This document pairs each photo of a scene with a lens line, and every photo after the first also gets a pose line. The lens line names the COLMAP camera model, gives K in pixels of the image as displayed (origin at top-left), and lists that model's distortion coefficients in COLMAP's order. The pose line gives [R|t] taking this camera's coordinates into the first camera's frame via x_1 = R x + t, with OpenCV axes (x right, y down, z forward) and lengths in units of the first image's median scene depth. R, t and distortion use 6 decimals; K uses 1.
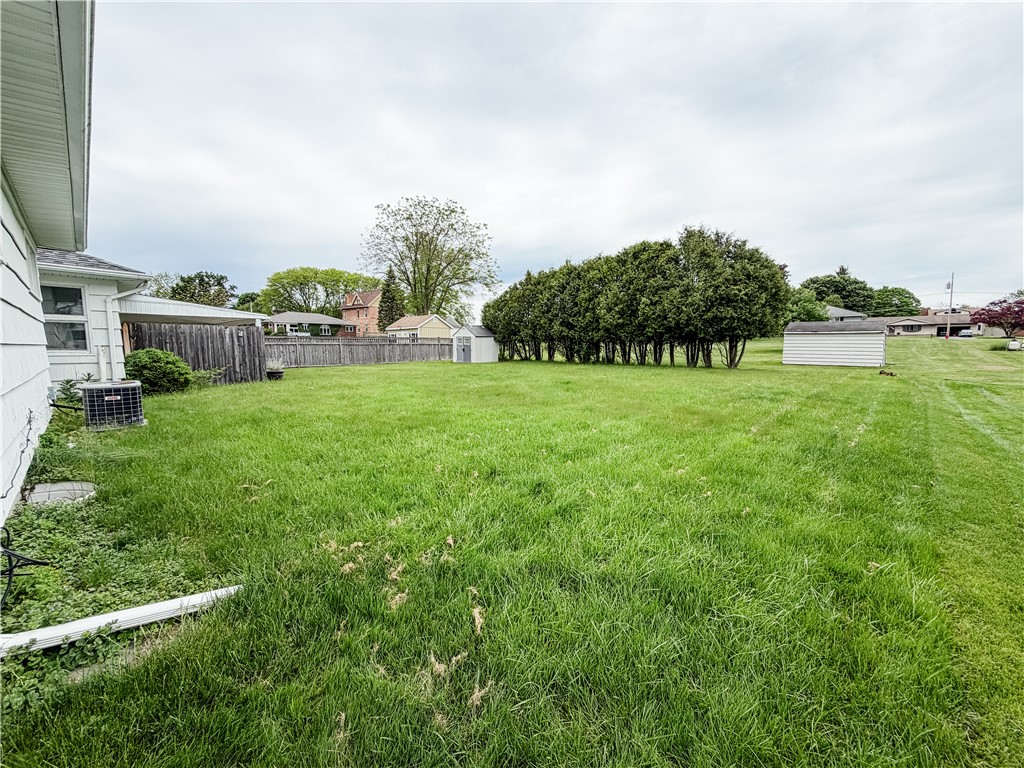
lens RADIAL K [[408.6, 0, 507.7], [0, 408.6, 385.3], [0, 0, 1]] dist [0.000726, -0.000310]
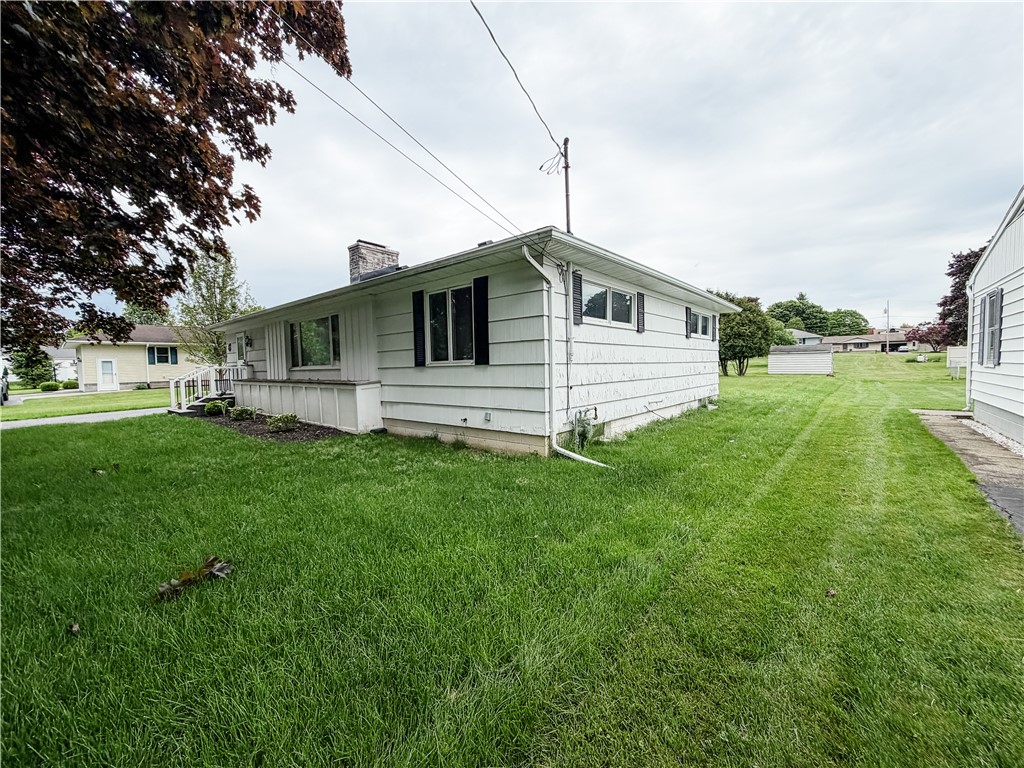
lens RADIAL K [[408.6, 0, 507.7], [0, 408.6, 385.3], [0, 0, 1]] dist [0.000726, -0.000310]
pose [[0.998301, -0.022207, 0.053871, -0.111482], [0.025038, 0.998310, -0.052443, 0.013590], [-0.052616, 0.053703, 0.997170, -0.135524]]
